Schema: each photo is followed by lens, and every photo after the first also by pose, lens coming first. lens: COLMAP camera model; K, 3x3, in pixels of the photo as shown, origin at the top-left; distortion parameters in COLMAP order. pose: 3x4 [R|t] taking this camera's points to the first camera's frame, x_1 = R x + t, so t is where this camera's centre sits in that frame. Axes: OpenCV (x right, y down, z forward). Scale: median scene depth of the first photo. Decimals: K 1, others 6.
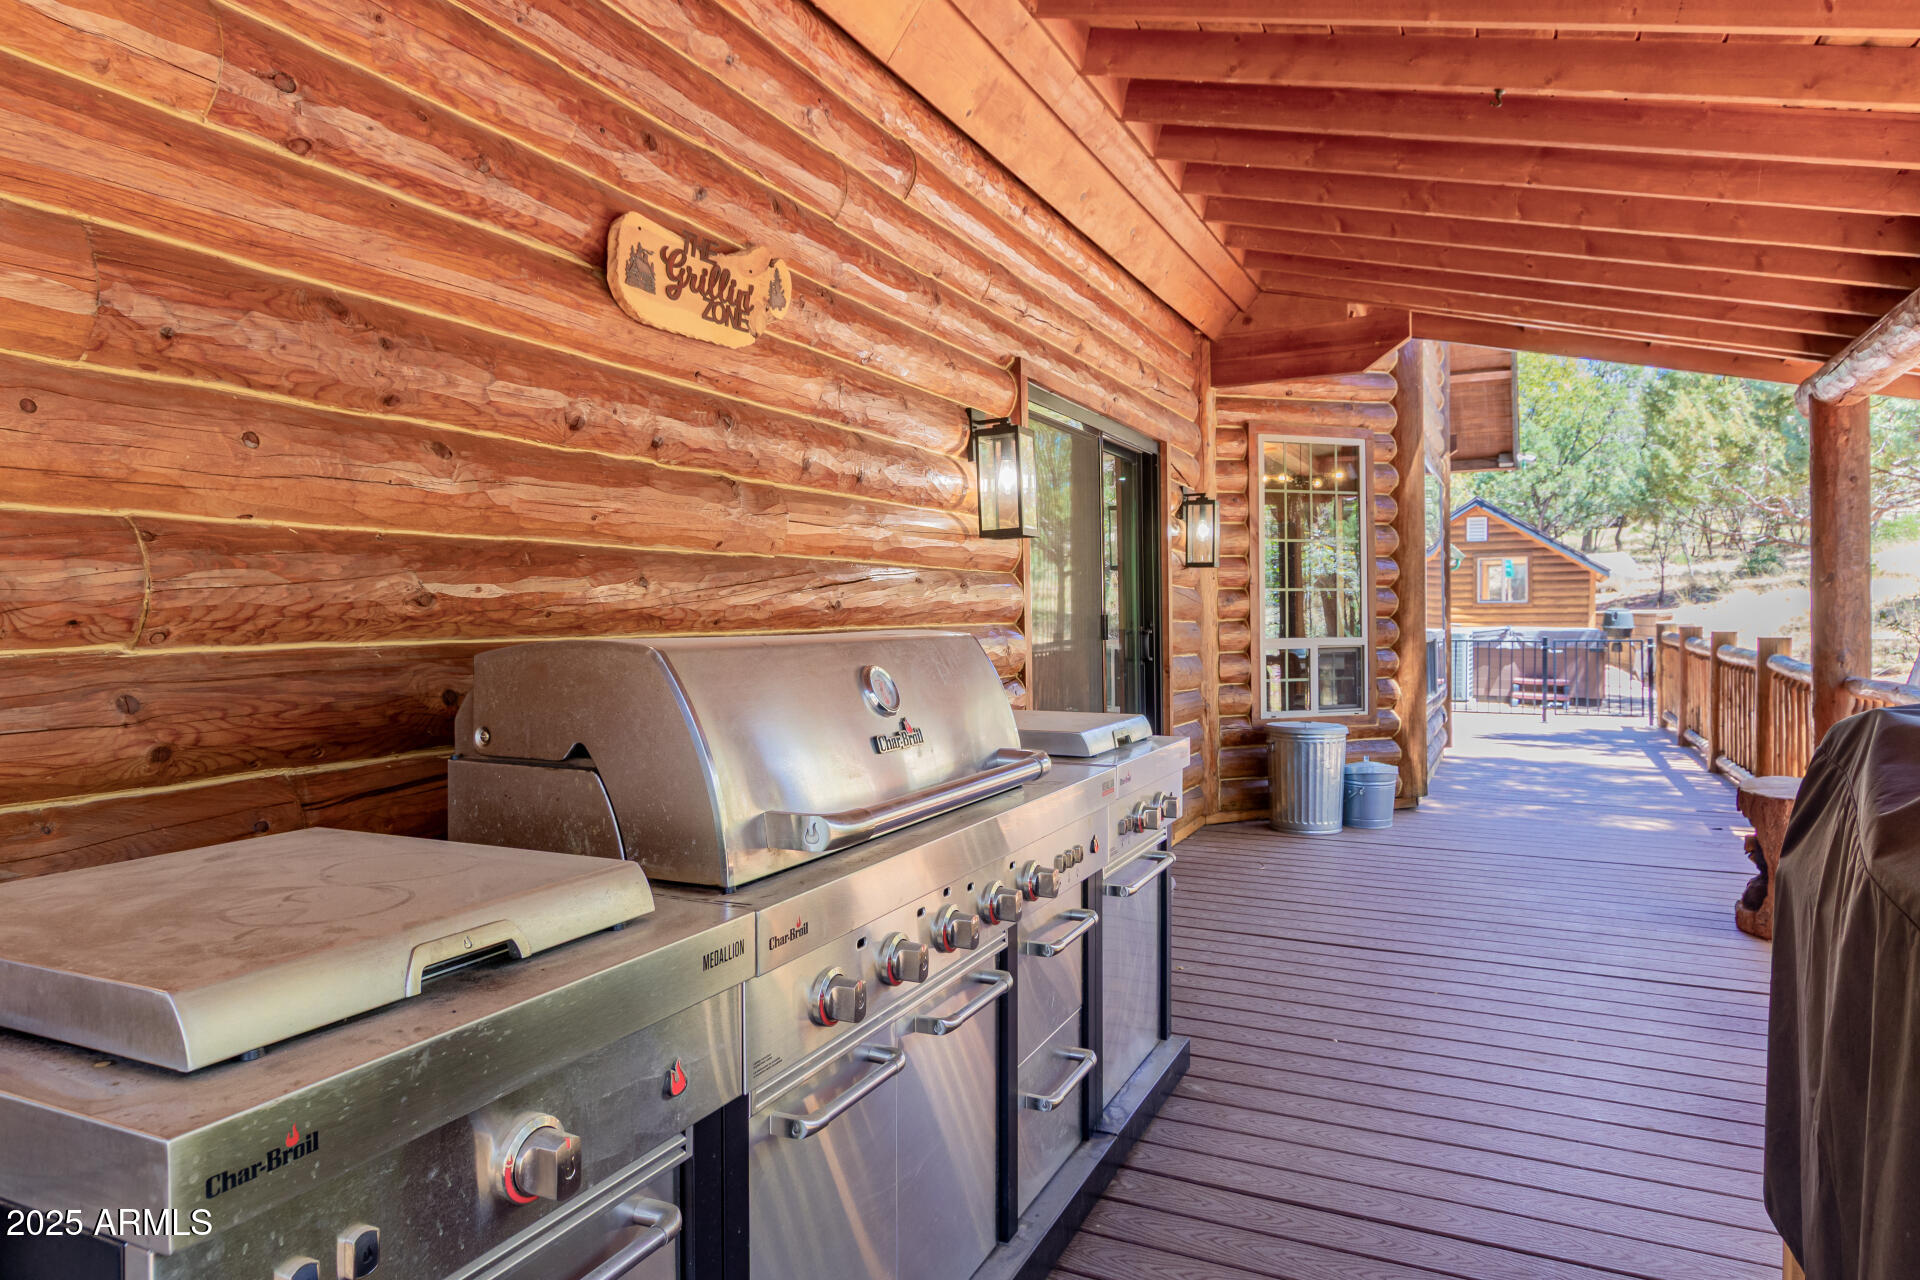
lens RADIAL K [[1162.2, 0, 961.6], [0, 1162.2, 628.8], [0, 0, 1]] dist [-0.004181, -0.000745]
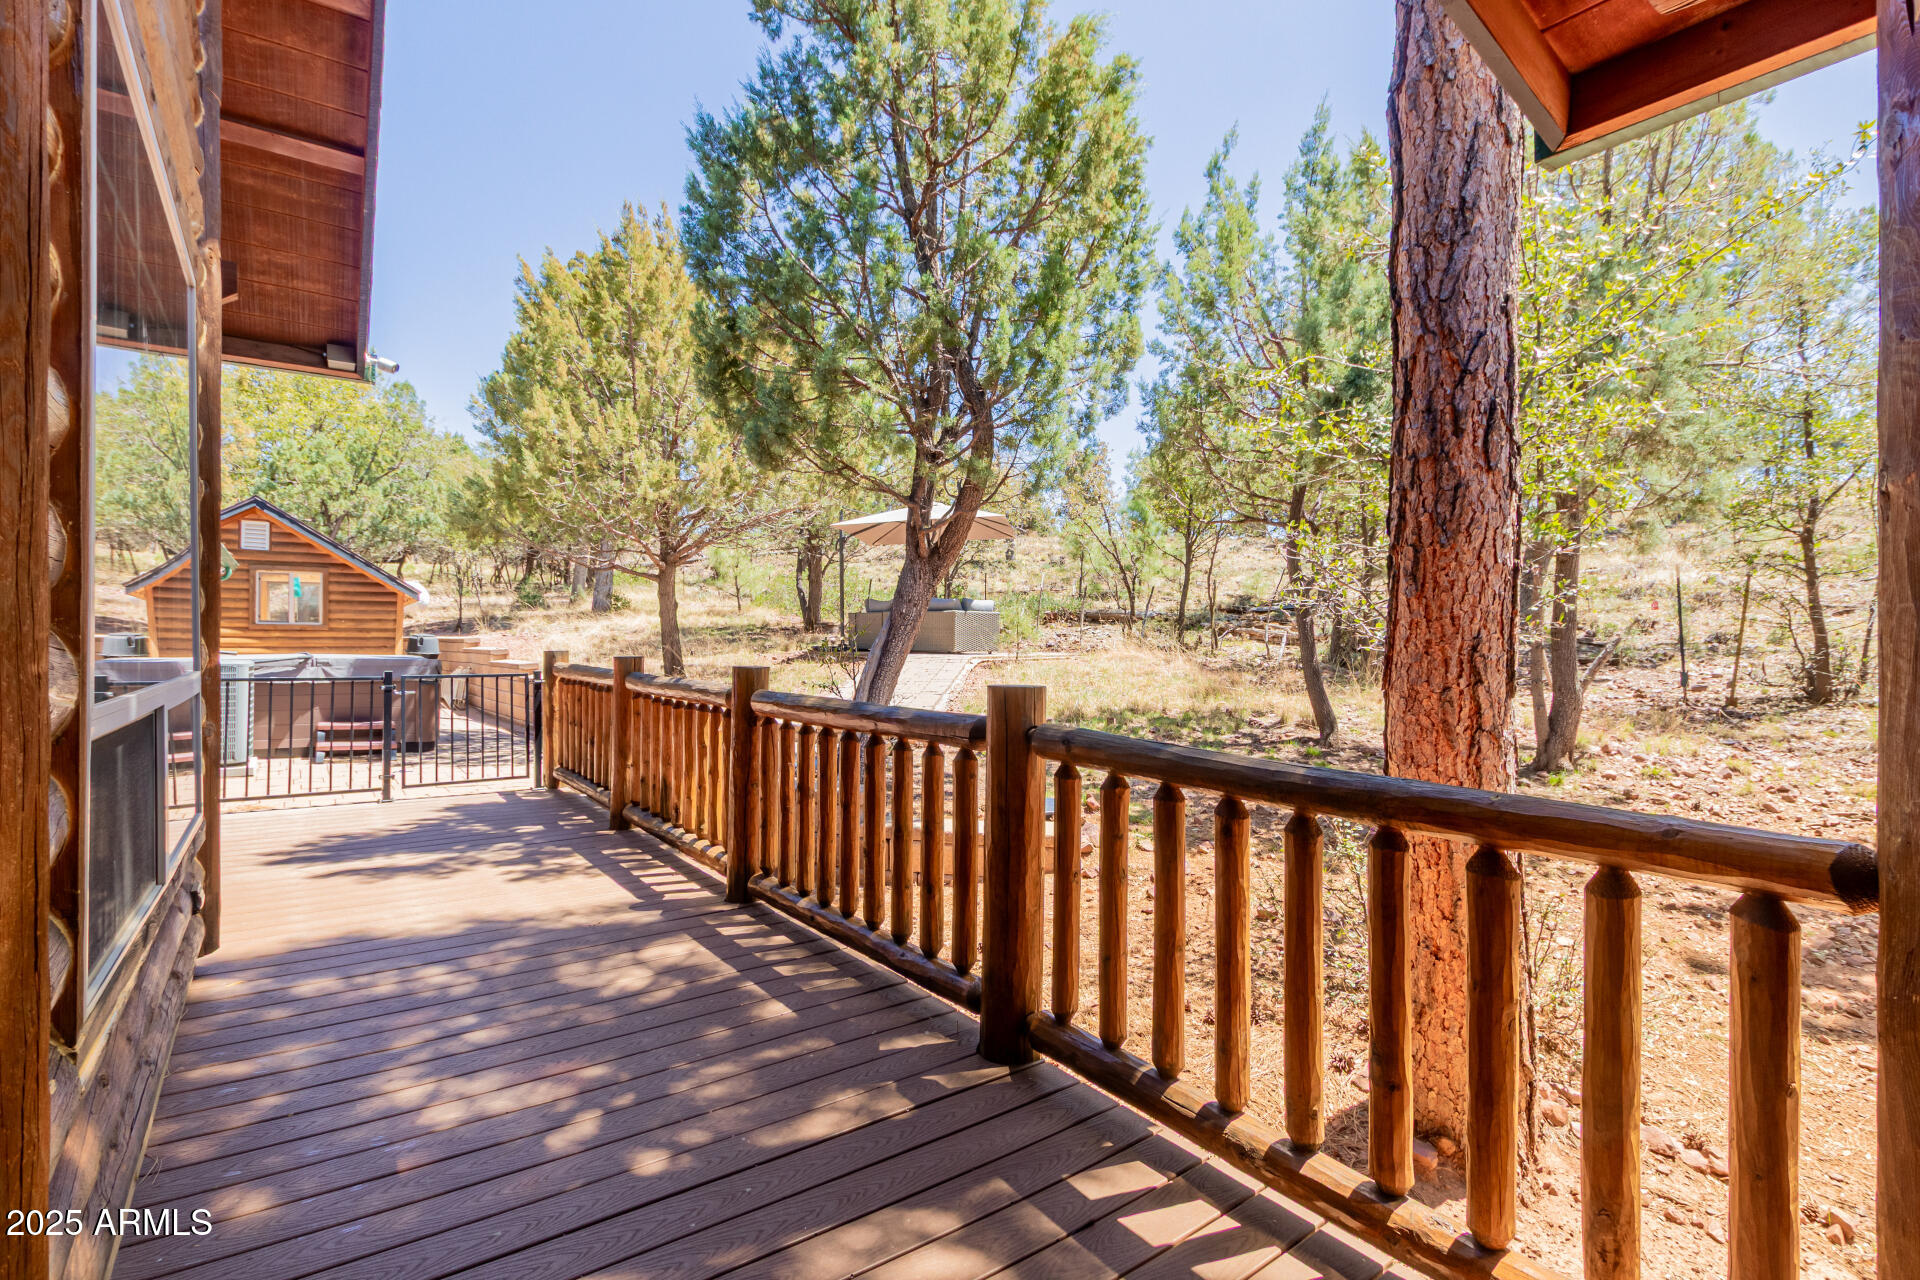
lens RADIAL K [[903.0, 0, 959.5], [0, 903.0, 635.4], [0, 0, 1]] dist [0.011250, -0.005097]
pose [[0.466576, 0.013929, 0.884371, 0.108730], [0.003203, 0.999843, -0.017437, -0.001709], [-0.884475, 0.010969, 0.466458, 0.259623]]
